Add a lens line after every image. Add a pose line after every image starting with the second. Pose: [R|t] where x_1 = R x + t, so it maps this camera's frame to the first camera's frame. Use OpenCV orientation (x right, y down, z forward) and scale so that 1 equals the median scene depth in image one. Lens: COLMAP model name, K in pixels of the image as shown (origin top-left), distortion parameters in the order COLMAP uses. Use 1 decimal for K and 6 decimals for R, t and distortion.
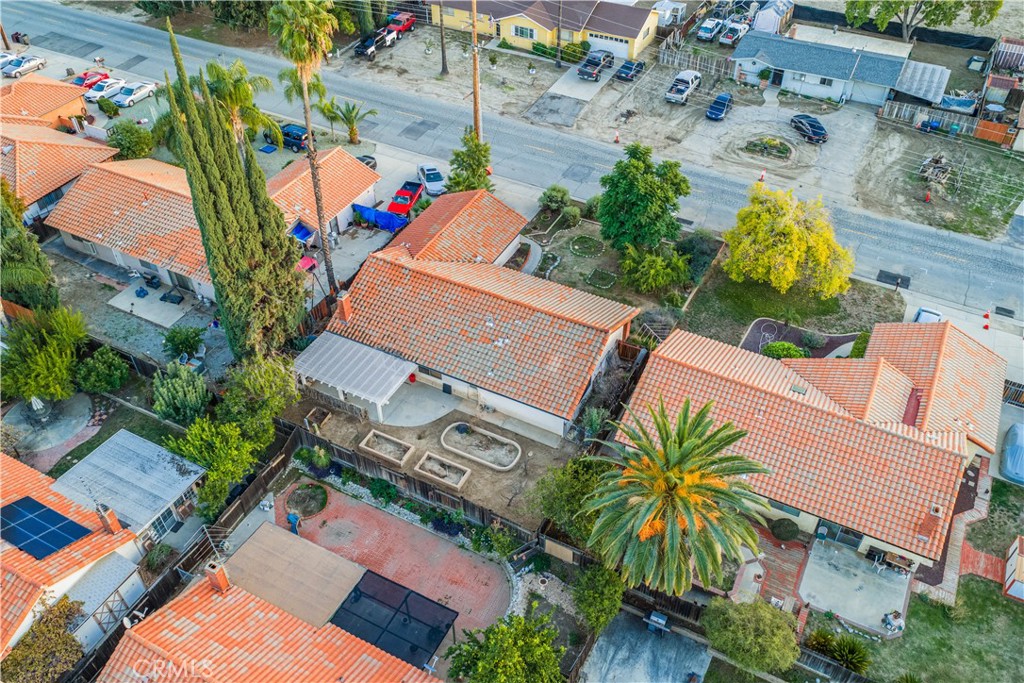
lens RADIAL K [[852.3, 0, 507.5], [0, 852.3, 342.8], [0, 0, 1]] dist [0.028331, -0.051955]
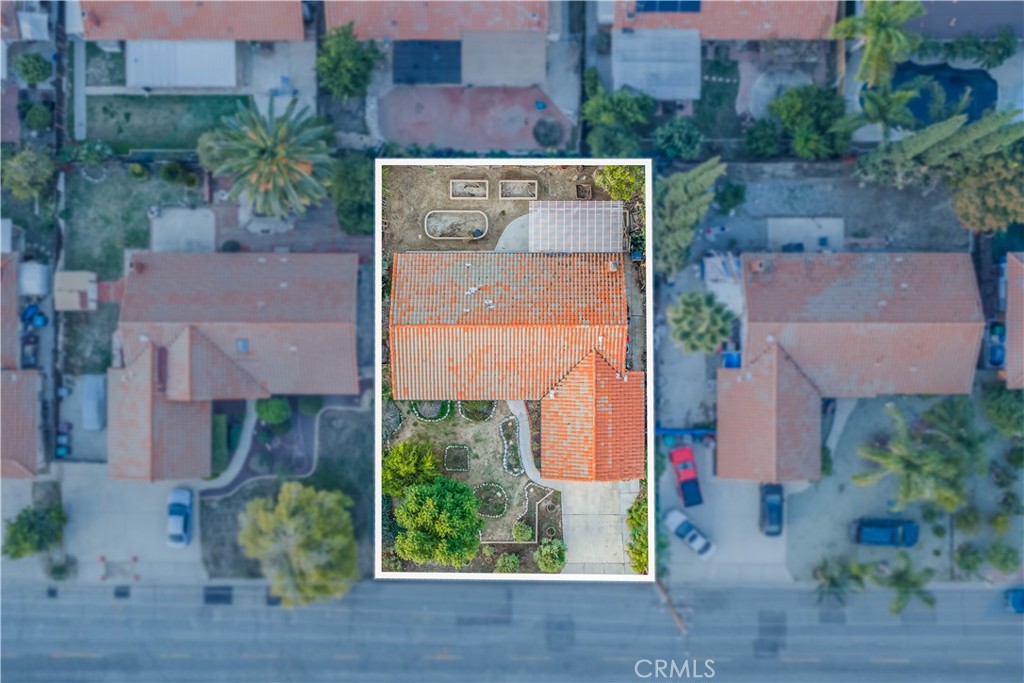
lens RADIAL K [[852.3, 0, 507.5], [0, 852.3, 342.8], [0, 0, 1]] dist [0.028331, -0.051955]
pose [[-0.884674, 0.466095, 0.010415, -0.029572], [-0.303573, -0.592866, 0.745890, -0.982181], [0.353830, 0.656708, 0.665987, 0.265323]]
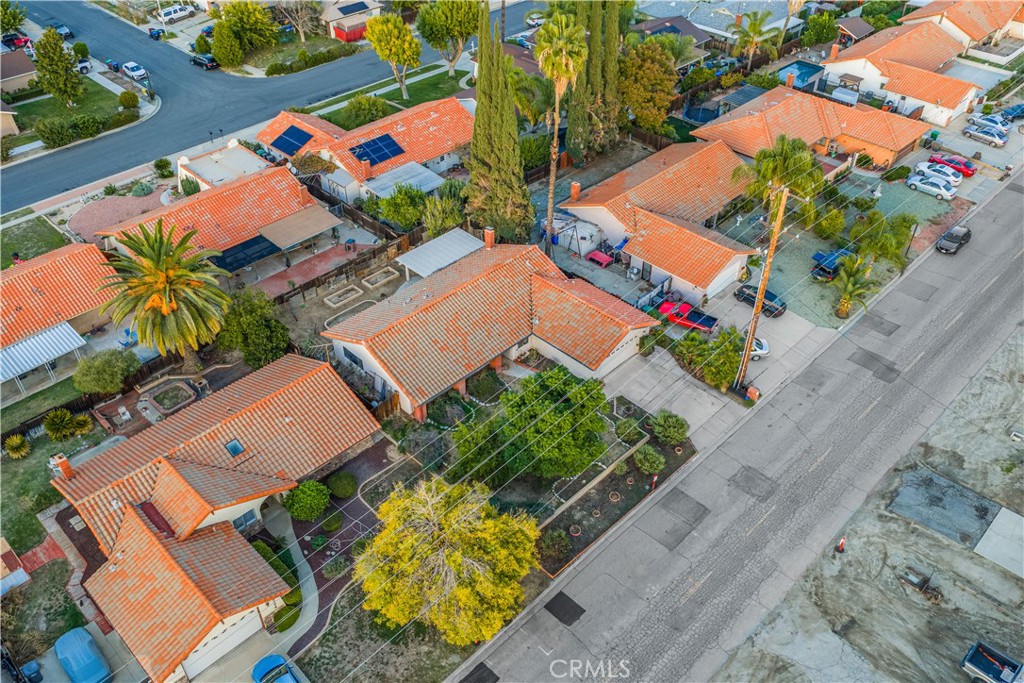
lens RADIAL K [[852.3, 0, 507.5], [0, 852.3, 342.8], [0, 0, 1]] dist [0.028331, -0.051955]
pose [[-0.300170, 0.604313, -0.738040, 0.906914], [-0.632613, 0.452970, 0.628187, -0.855848], [0.713932, 0.655457, 0.246329, 0.853152]]
